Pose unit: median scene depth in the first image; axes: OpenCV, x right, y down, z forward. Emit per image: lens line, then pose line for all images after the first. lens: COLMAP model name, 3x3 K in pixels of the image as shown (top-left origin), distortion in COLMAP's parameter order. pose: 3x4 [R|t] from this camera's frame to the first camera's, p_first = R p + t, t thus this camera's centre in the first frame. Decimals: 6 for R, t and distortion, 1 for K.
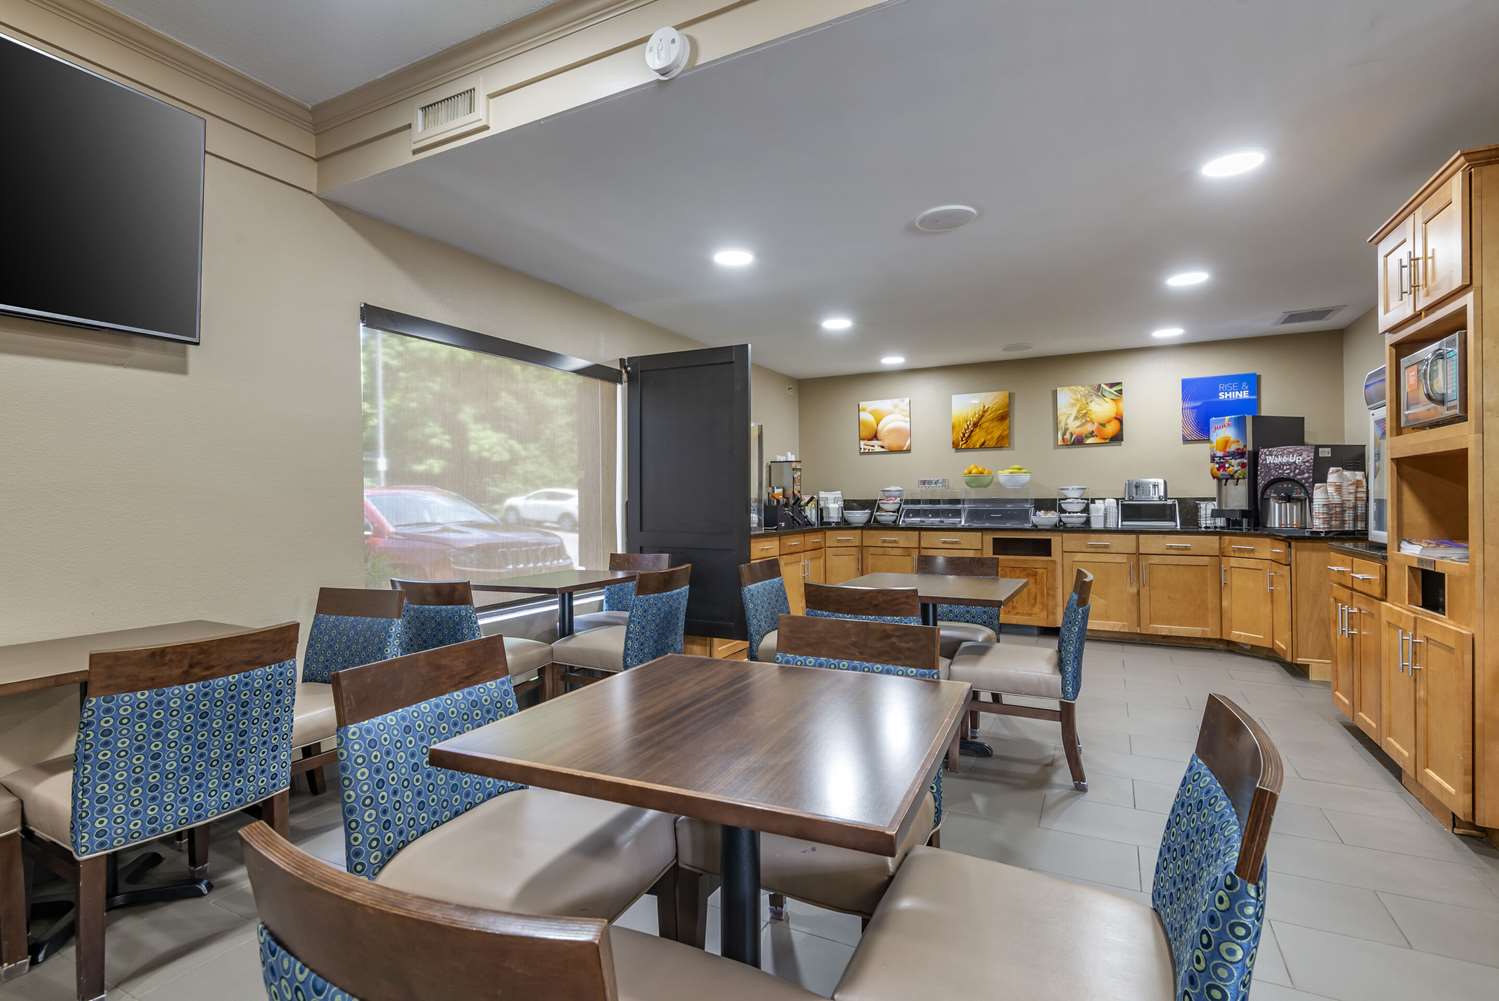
lens RADIAL K [[709.6, 0, 747.3], [0, 709.6, 497.6], [0, 0, 1]] dist [0.031112, -0.021887]
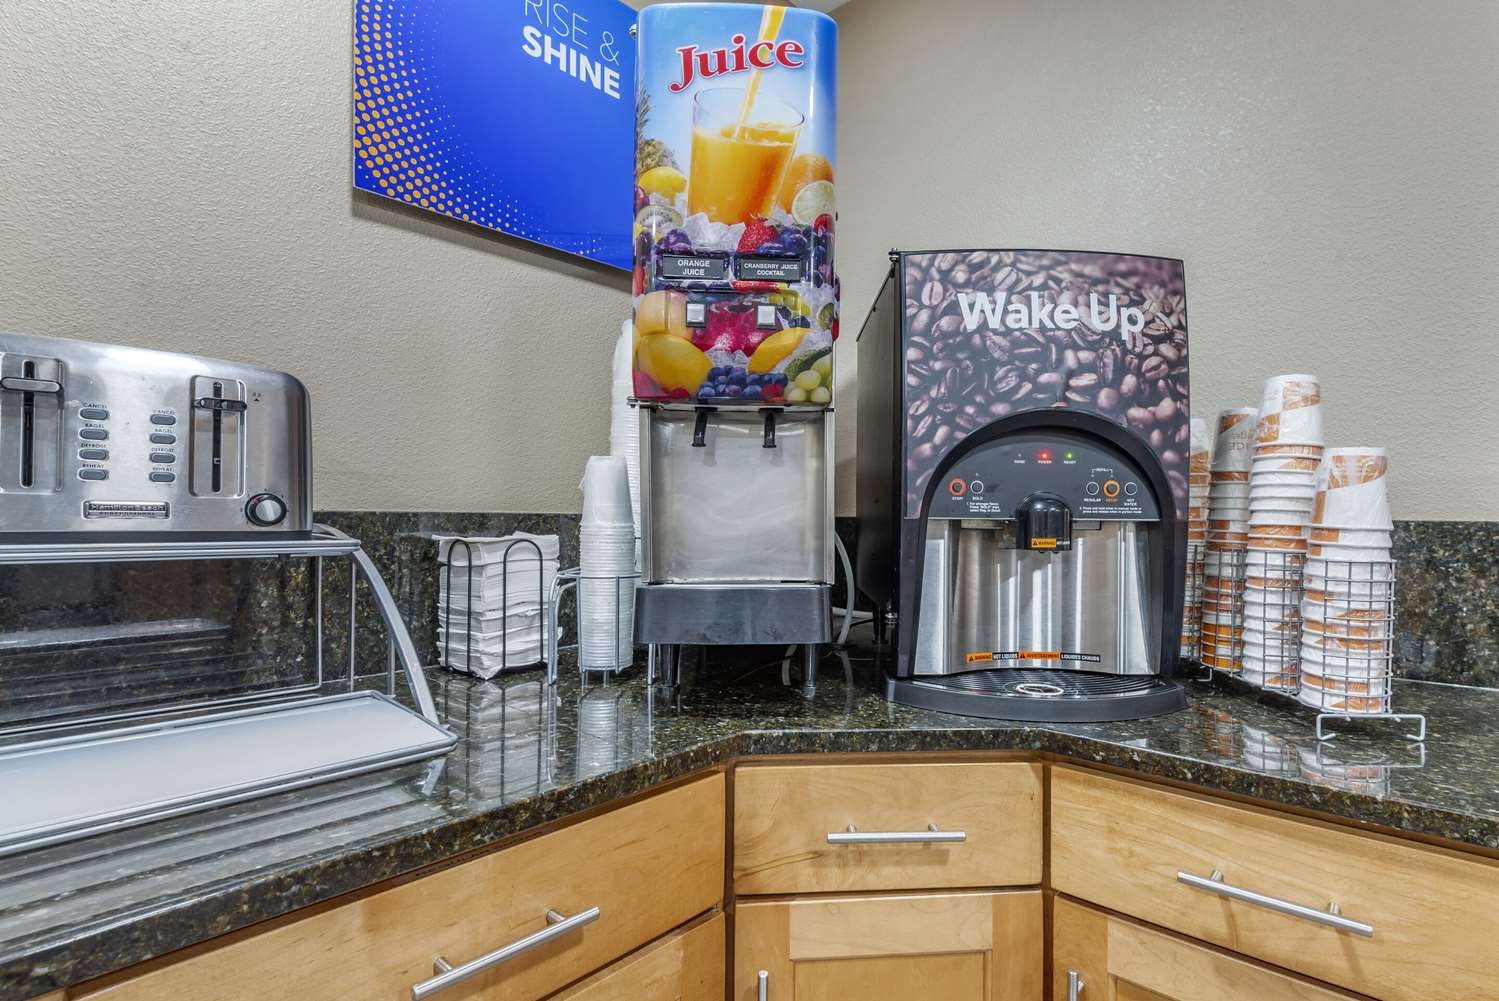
lens RADIAL K [[677.9, 0, 751.2], [0, 677.9, 515.9], [0, 0, 1]] dist [0.024538, -0.018384]
pose [[0.224485, 0.005272, 0.974463, 0.471753], [-0.012175, 0.999922, -0.002605, 0.000111], [-0.974401, -0.011280, 0.224532, 0.875142]]
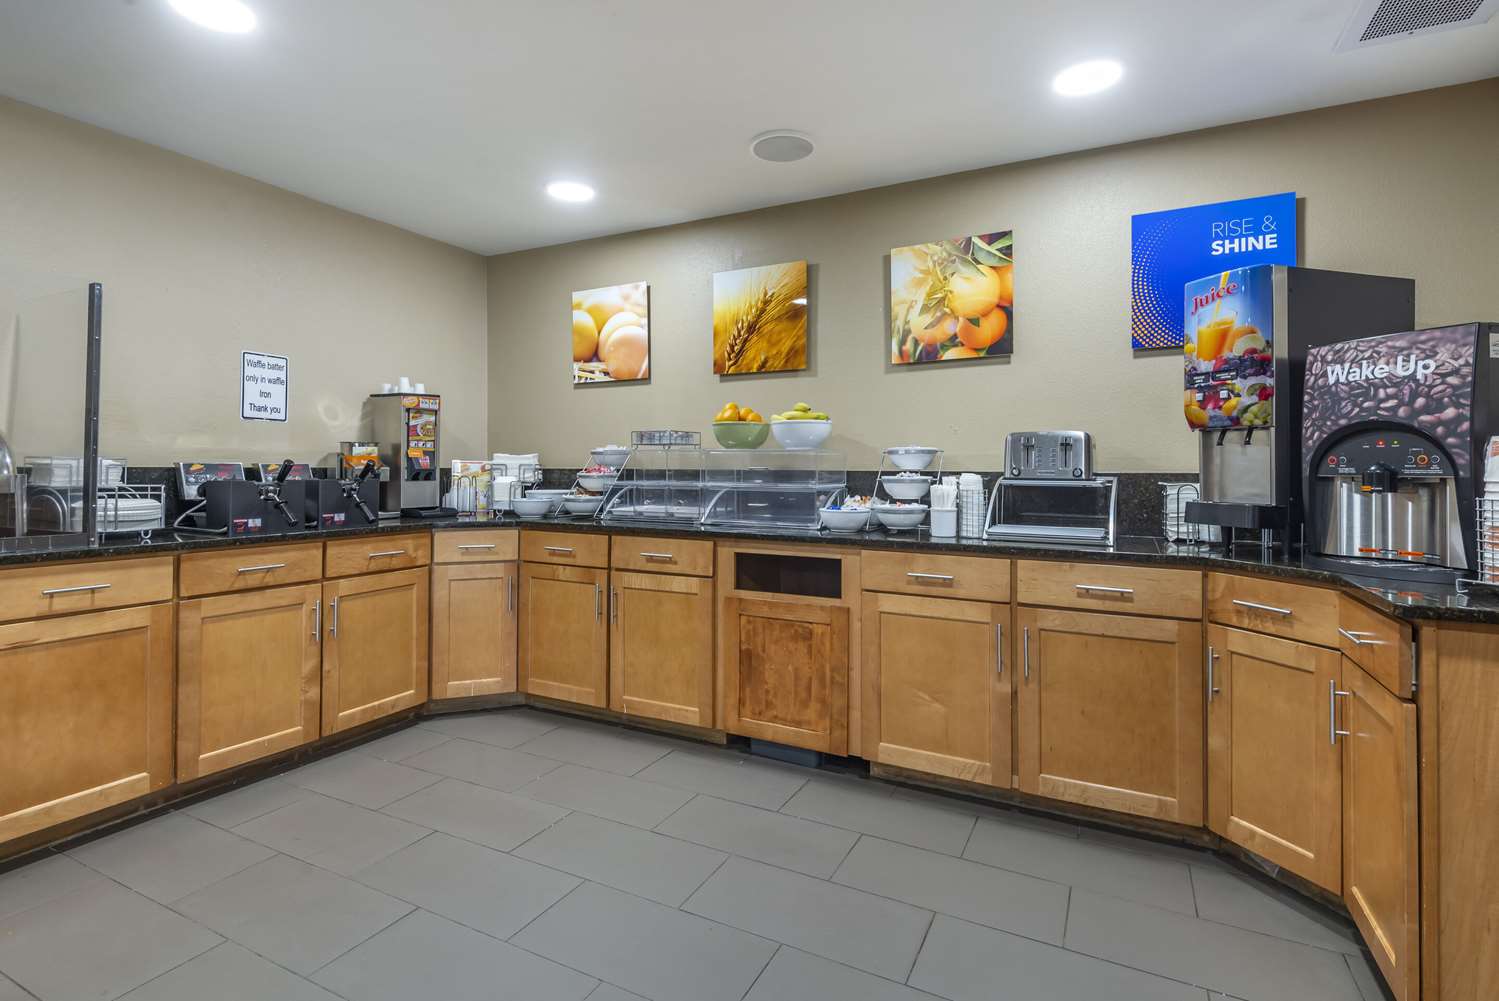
lens RADIAL K [[725.7, 0, 750.9], [0, 725.7, 463.3], [0, 0, 1]] dist [0.033373, -0.022984]
pose [[0.999921, 0.012478, -0.001680, 0.368287], [-0.012485, 0.999913, -0.004223, -0.001255], [0.001627, 0.004243, 0.999990, 0.534523]]
